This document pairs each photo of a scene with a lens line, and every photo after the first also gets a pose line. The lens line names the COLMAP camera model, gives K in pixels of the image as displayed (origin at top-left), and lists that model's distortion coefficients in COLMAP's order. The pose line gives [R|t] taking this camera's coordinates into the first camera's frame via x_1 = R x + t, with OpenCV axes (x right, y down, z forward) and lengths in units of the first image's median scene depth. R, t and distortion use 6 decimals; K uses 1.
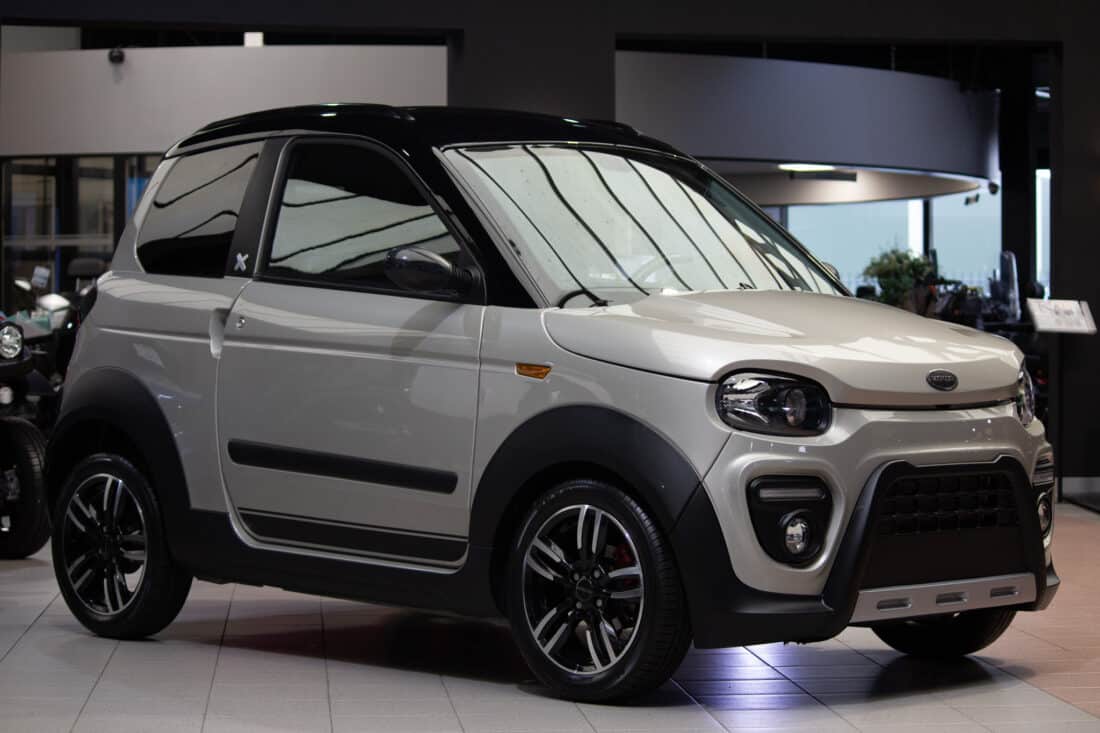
lens RADIAL K [[2794.0, 0, 550.0], [0, 2794.0, 366.5], [0, 0, 1]] dist [-0.455825, 0.326365]
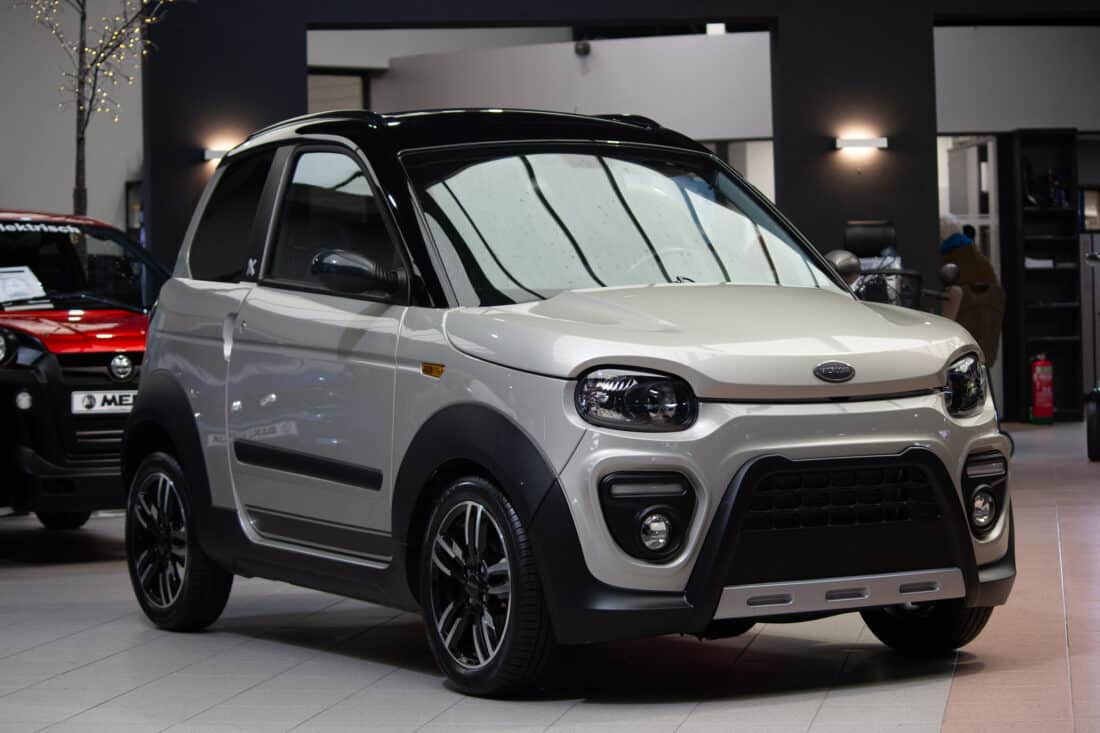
lens RADIAL K [[2794.0, 0, 550.0], [0, 2794.0, 366.5], [0, 0, 1]] dist [-0.455825, 0.326365]
pose [[0.975074, -0.018034, -0.221148, 0.261960], [0.019372, 0.999805, 0.003884, -0.002814], [0.221034, -0.008072, 0.975233, 0.016595]]
